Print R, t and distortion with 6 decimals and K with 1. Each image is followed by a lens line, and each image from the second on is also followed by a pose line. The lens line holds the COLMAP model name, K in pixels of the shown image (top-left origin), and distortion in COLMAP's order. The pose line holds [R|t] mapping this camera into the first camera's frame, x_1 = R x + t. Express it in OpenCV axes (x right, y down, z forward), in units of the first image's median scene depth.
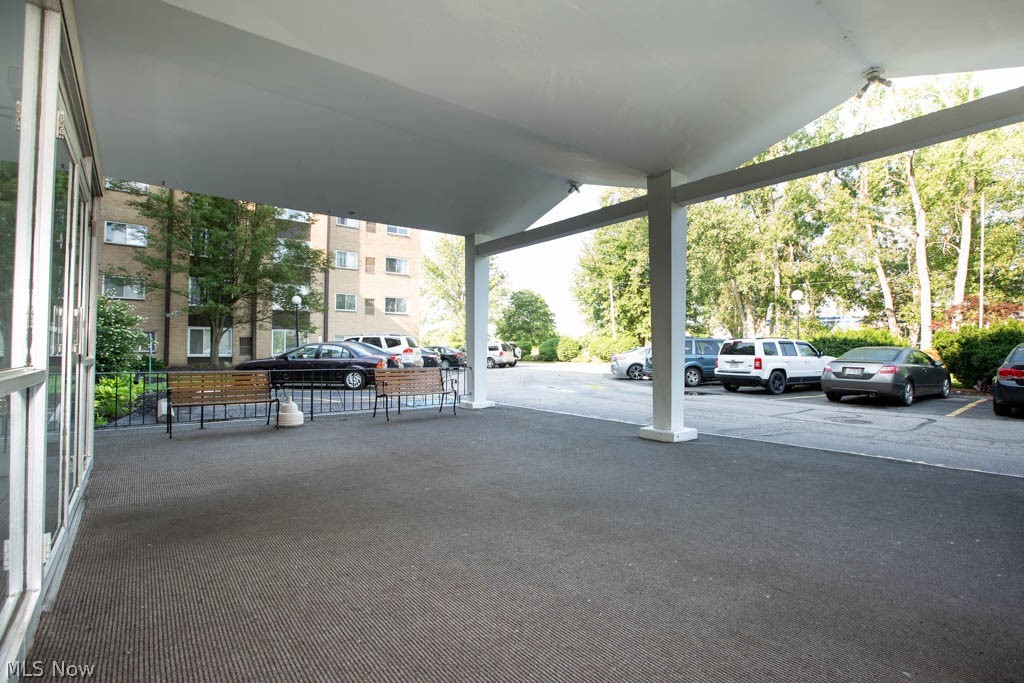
lens RADIAL K [[458.2, 0, 514.1], [0, 458.2, 341.2], [0, 0, 1]] dist [-0.053282, 0.014394]
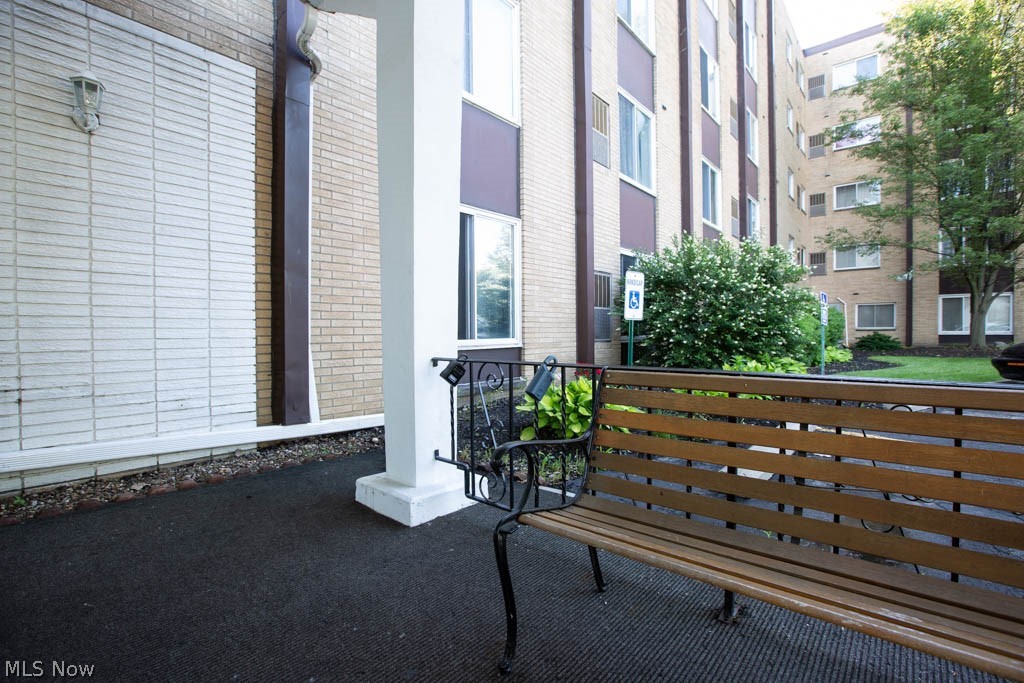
lens RADIAL K [[482.2, 0, 510.2], [0, 482.2, 339.2], [0, 0, 1]] dist [-0.047110, 0.023135]
pose [[0.188536, 0.010275, -0.982013, -0.089612], [0.032480, 0.999333, 0.016692, 0.006231], [0.981529, -0.035043, 0.188076, 0.150499]]
